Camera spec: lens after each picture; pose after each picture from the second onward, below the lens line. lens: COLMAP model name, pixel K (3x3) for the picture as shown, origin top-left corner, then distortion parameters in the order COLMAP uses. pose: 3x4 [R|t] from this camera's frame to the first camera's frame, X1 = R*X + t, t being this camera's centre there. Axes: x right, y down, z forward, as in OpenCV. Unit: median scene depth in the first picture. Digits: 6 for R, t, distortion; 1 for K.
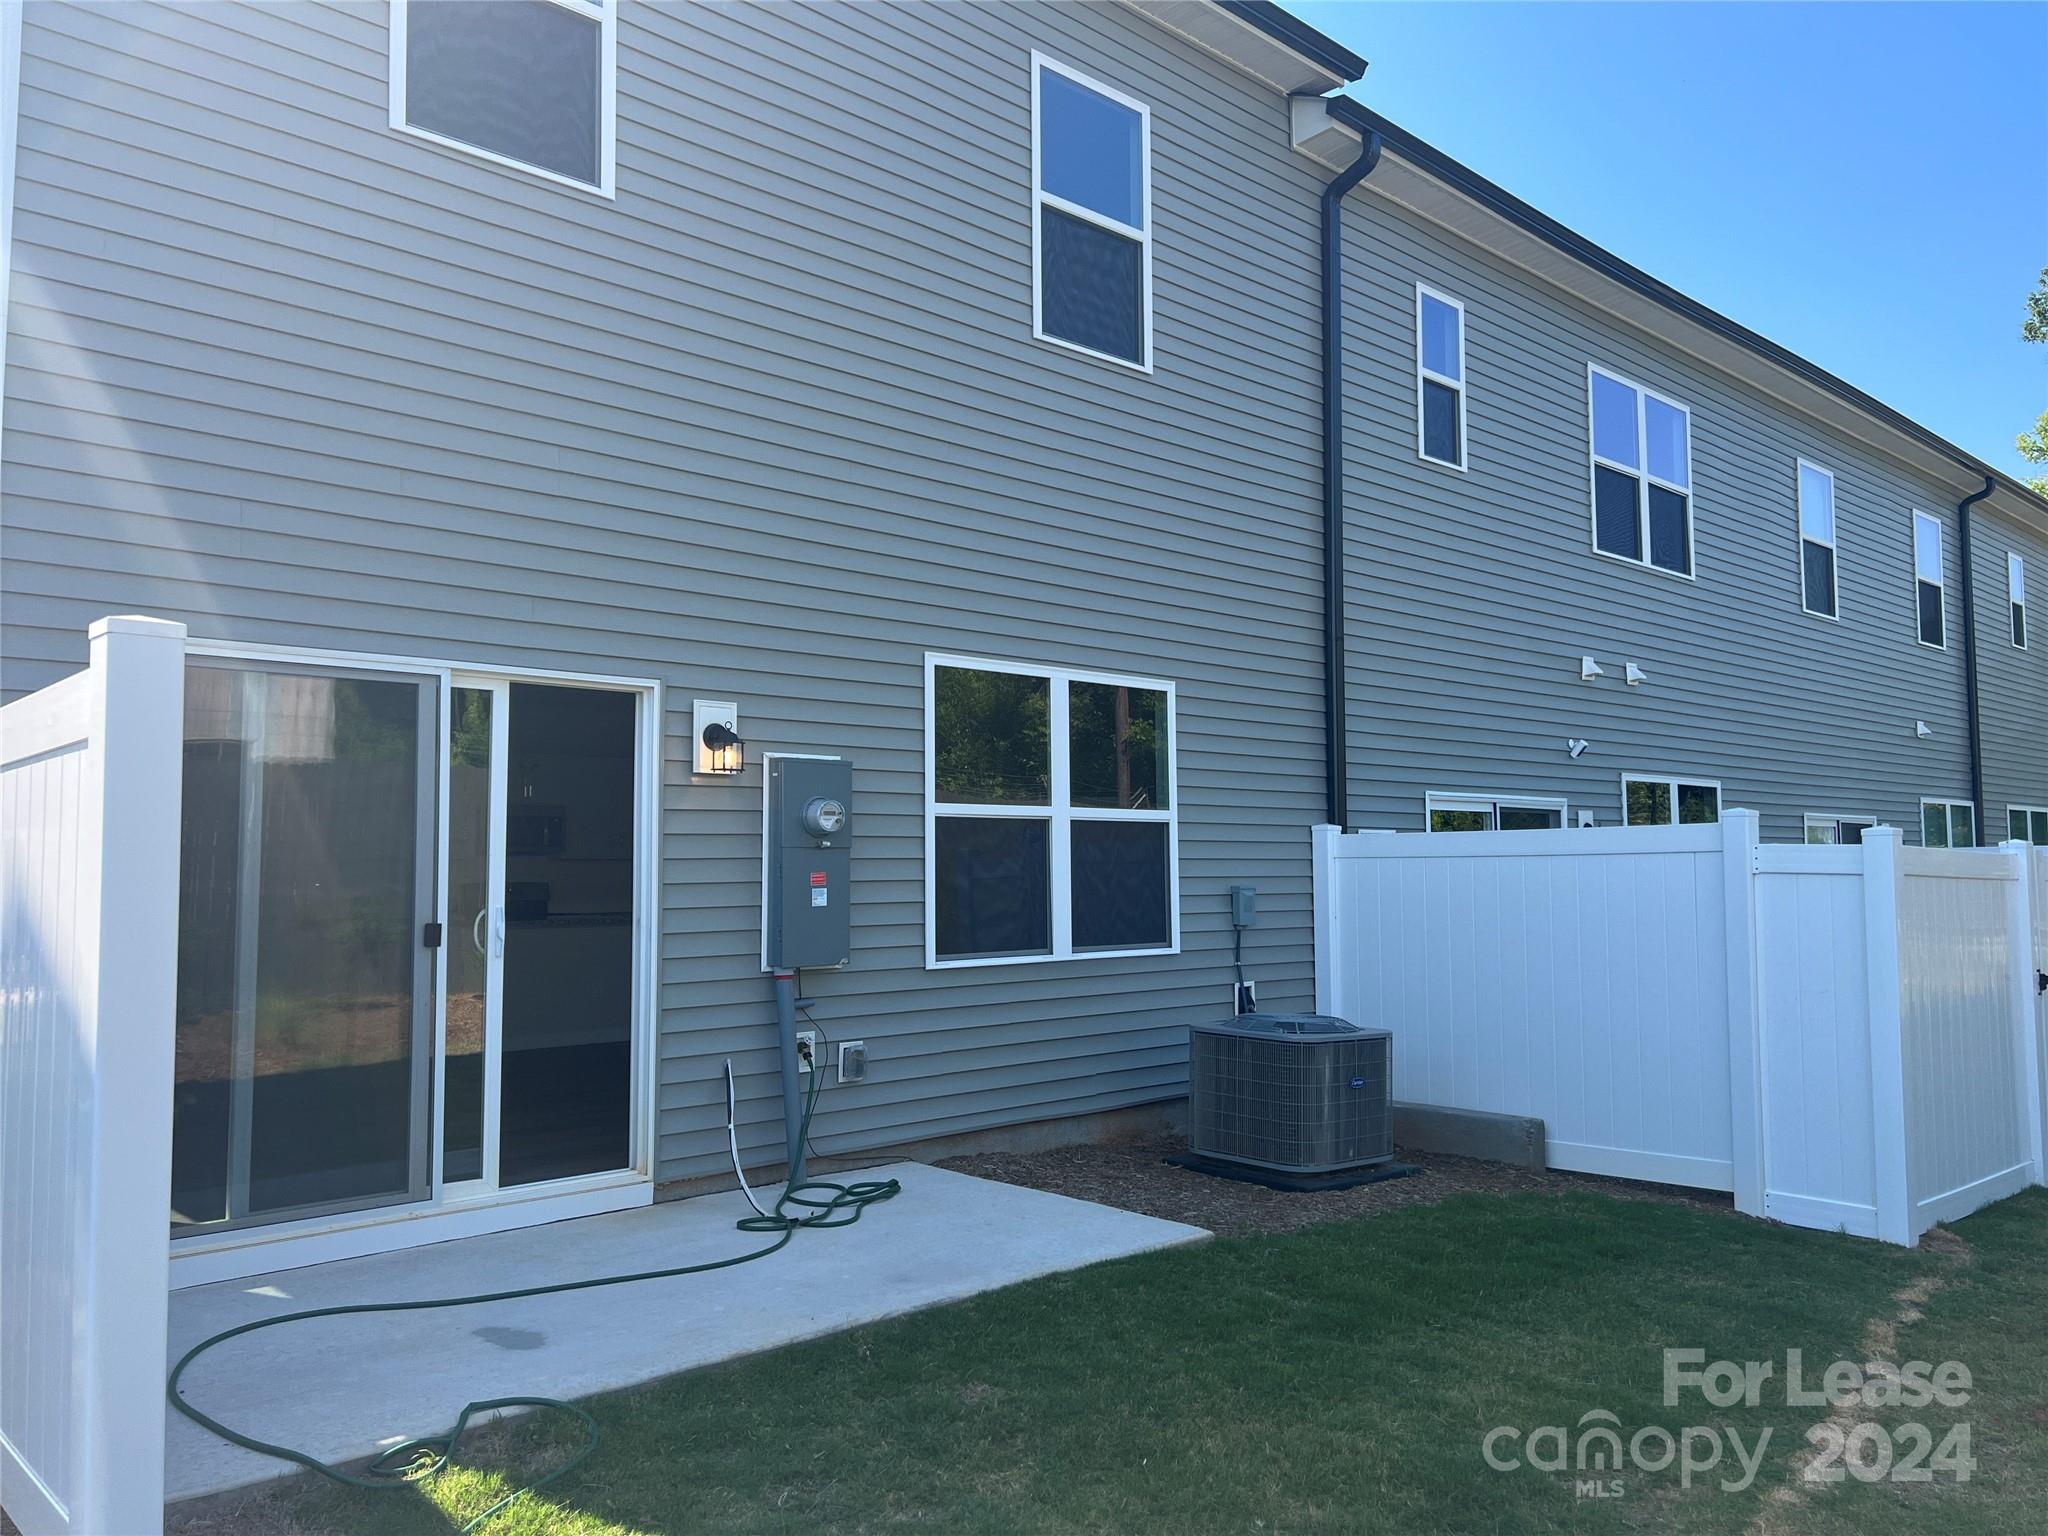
lens RADIAL K [[1553.6, 0, 1026.7], [0, 1553.6, 768.0], [0, 0, 1]] dist [0.050741, -0.050662]
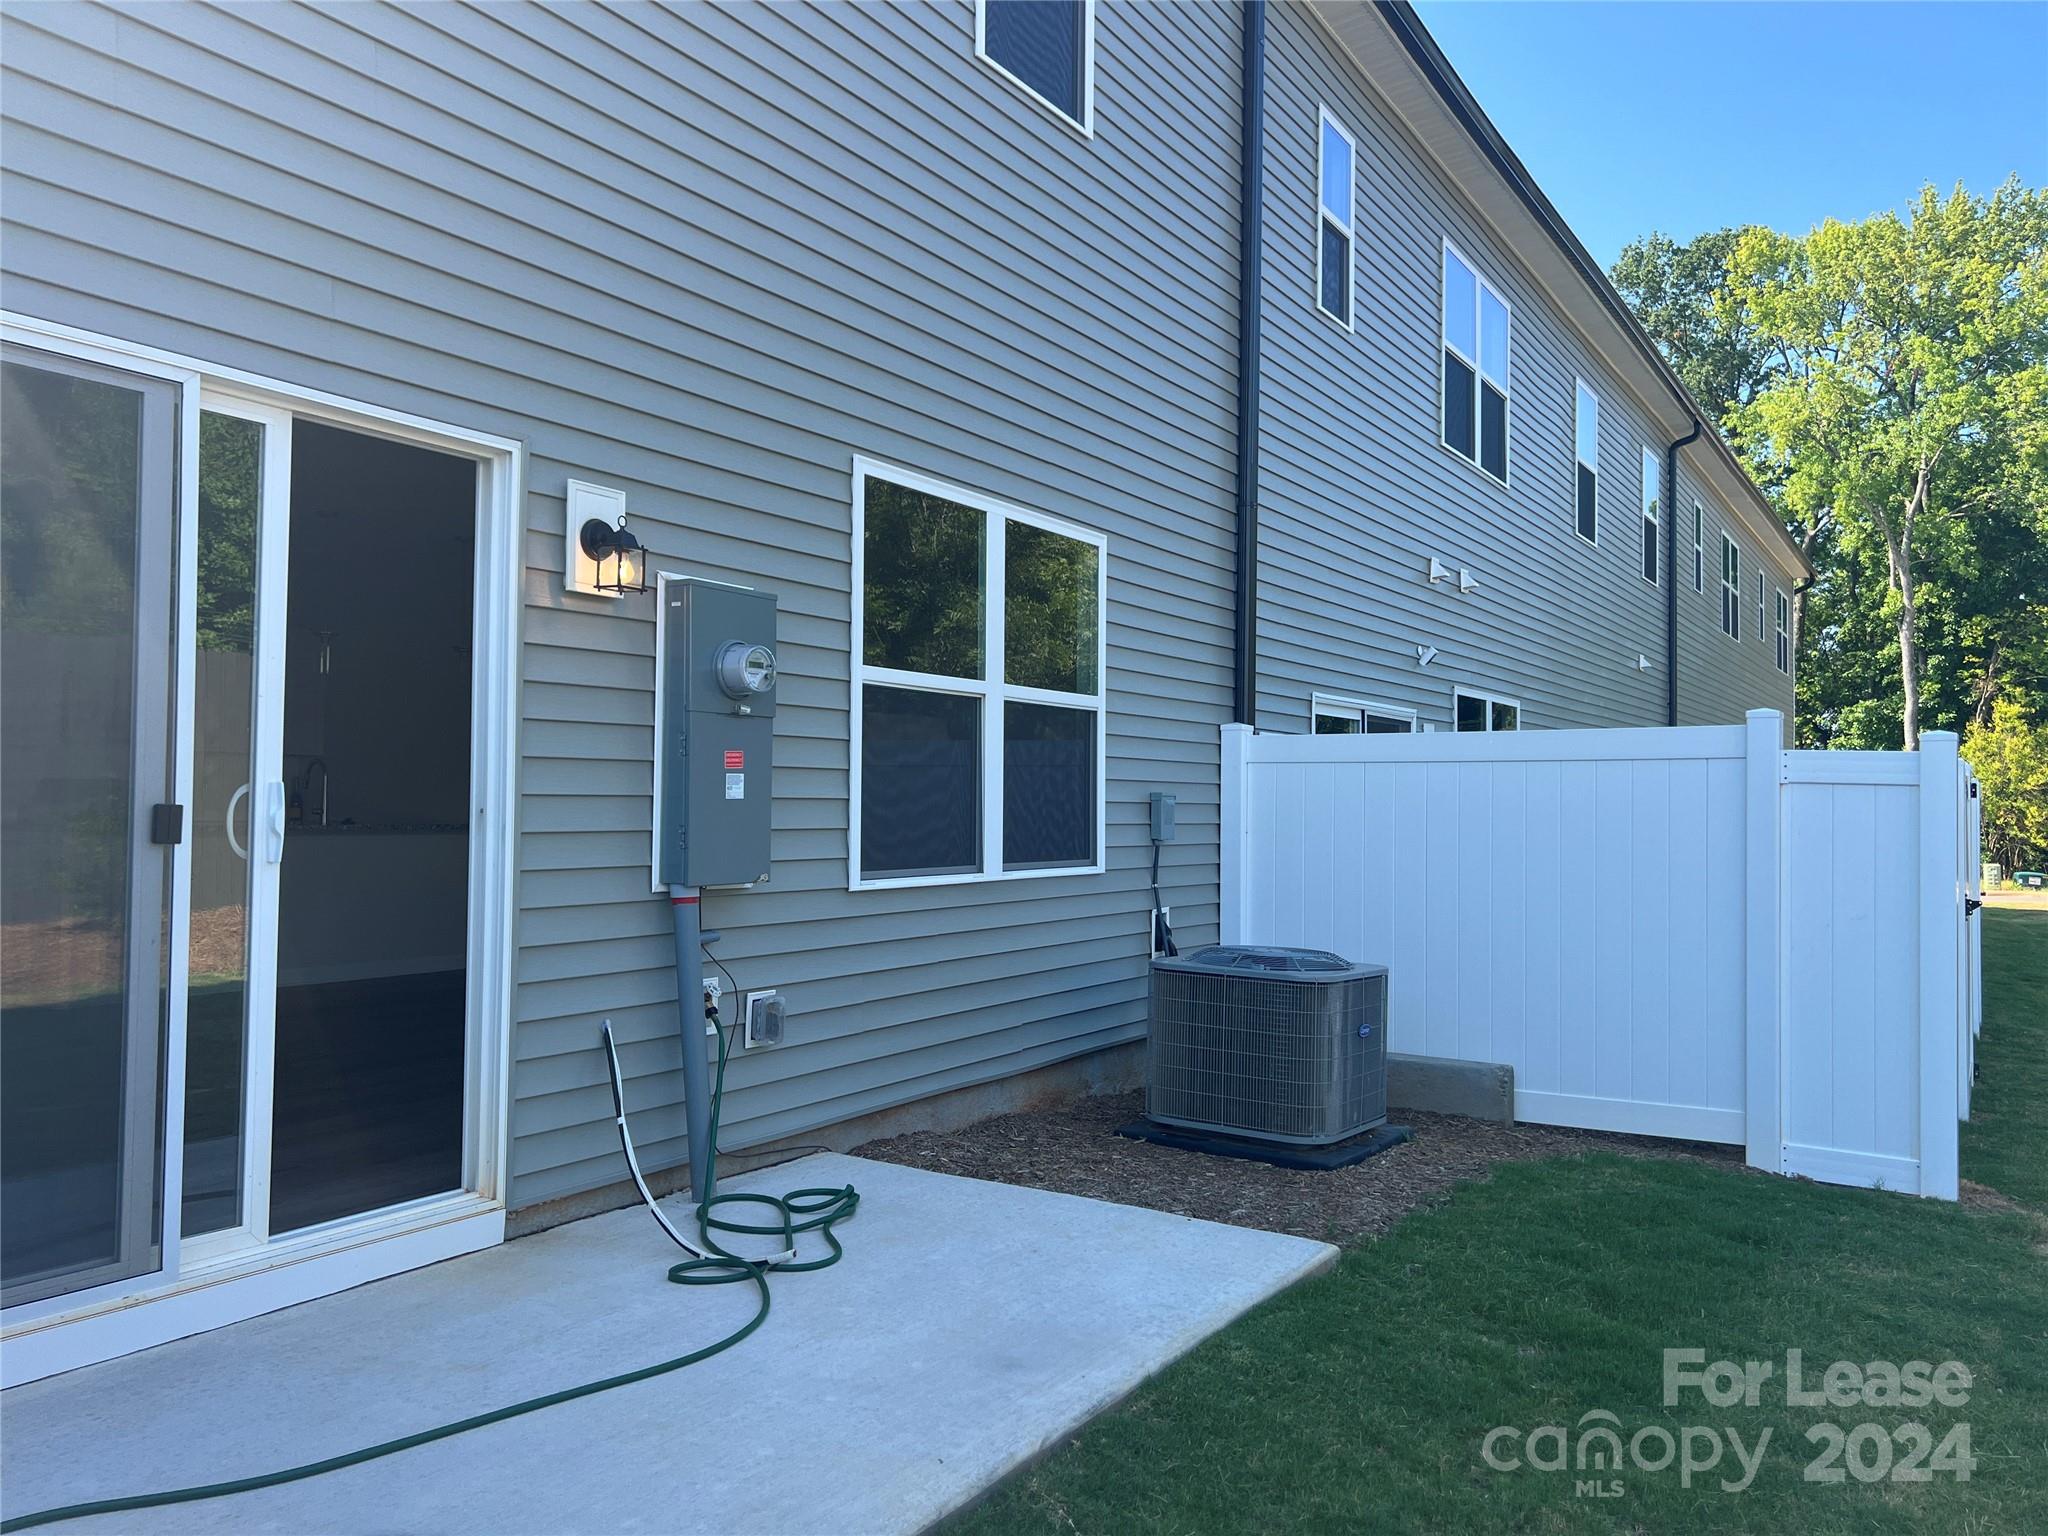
lens RADIAL K [[1553.6, 0, 1031.2], [0, 1553.6, 763.5], [0, 0, 1]] dist [0.050741, -0.050662]
pose [[0.966965, 0.023722, 0.253802, -0.168926], [-0.034151, 0.998740, 0.036763, 0.039974], [-0.252610, -0.044216, 0.966557, 0.272525]]
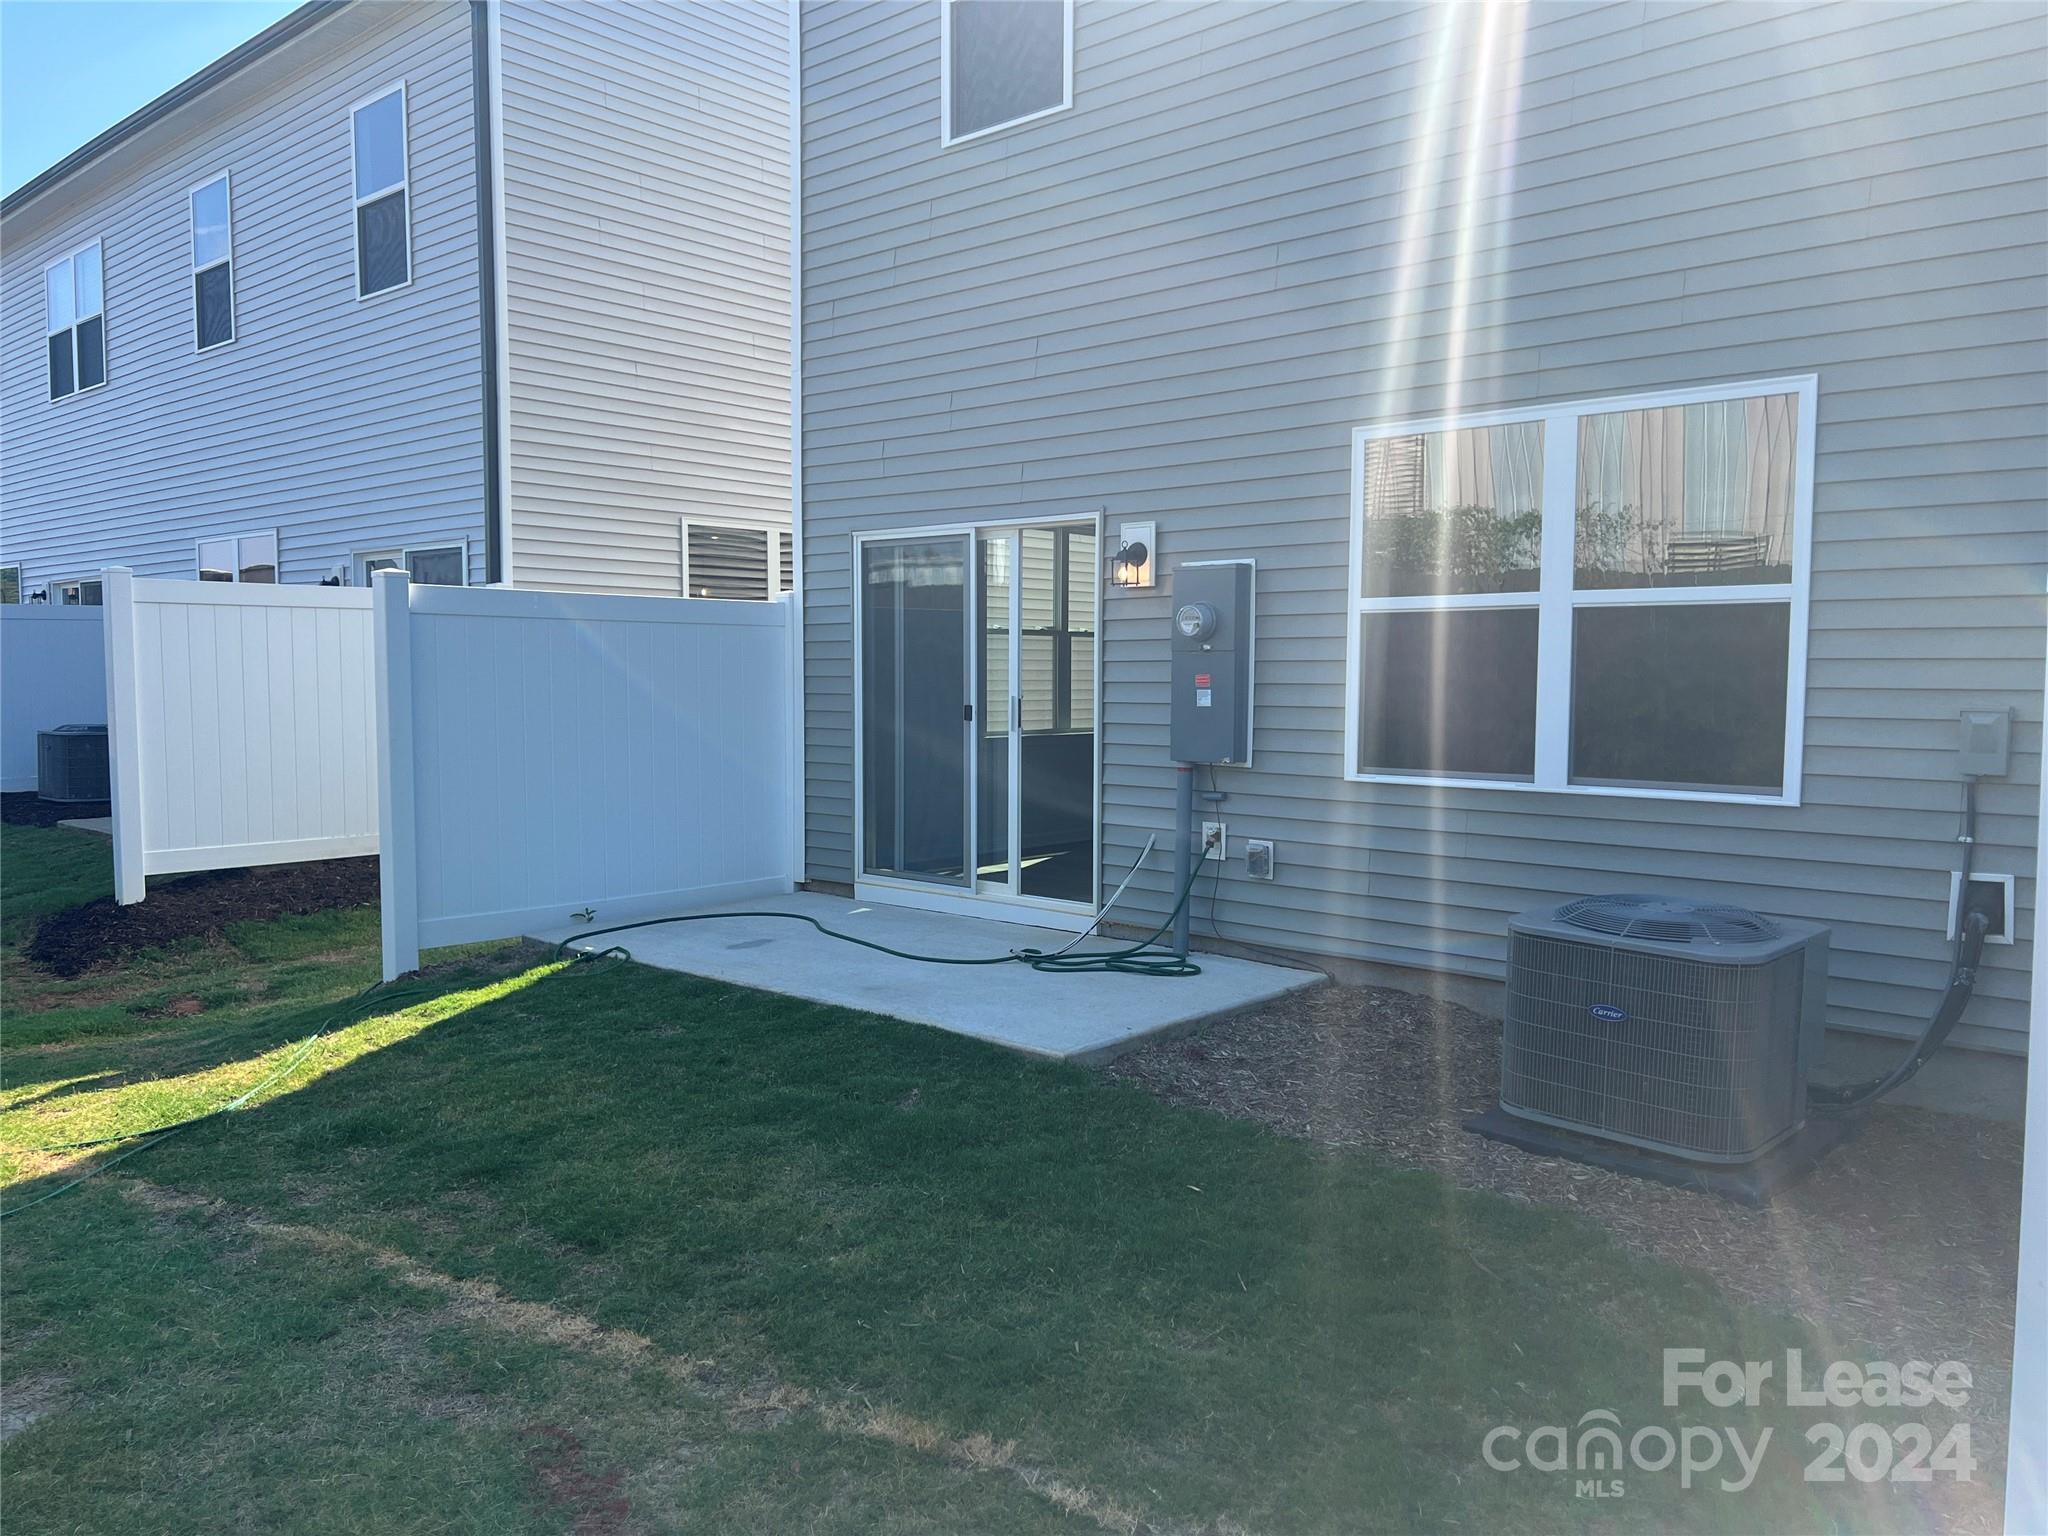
lens RADIAL K [[1553.6, 0, 1018.6], [0, 1553.6, 778.5], [0, 0, 1]] dist [0.050741, -0.050662]
pose [[0.062386, 0.084485, -0.994470, 0.847746], [0.068764, 0.993679, 0.088731, 0.032525], [0.995680, -0.073919, 0.056182, 0.751017]]
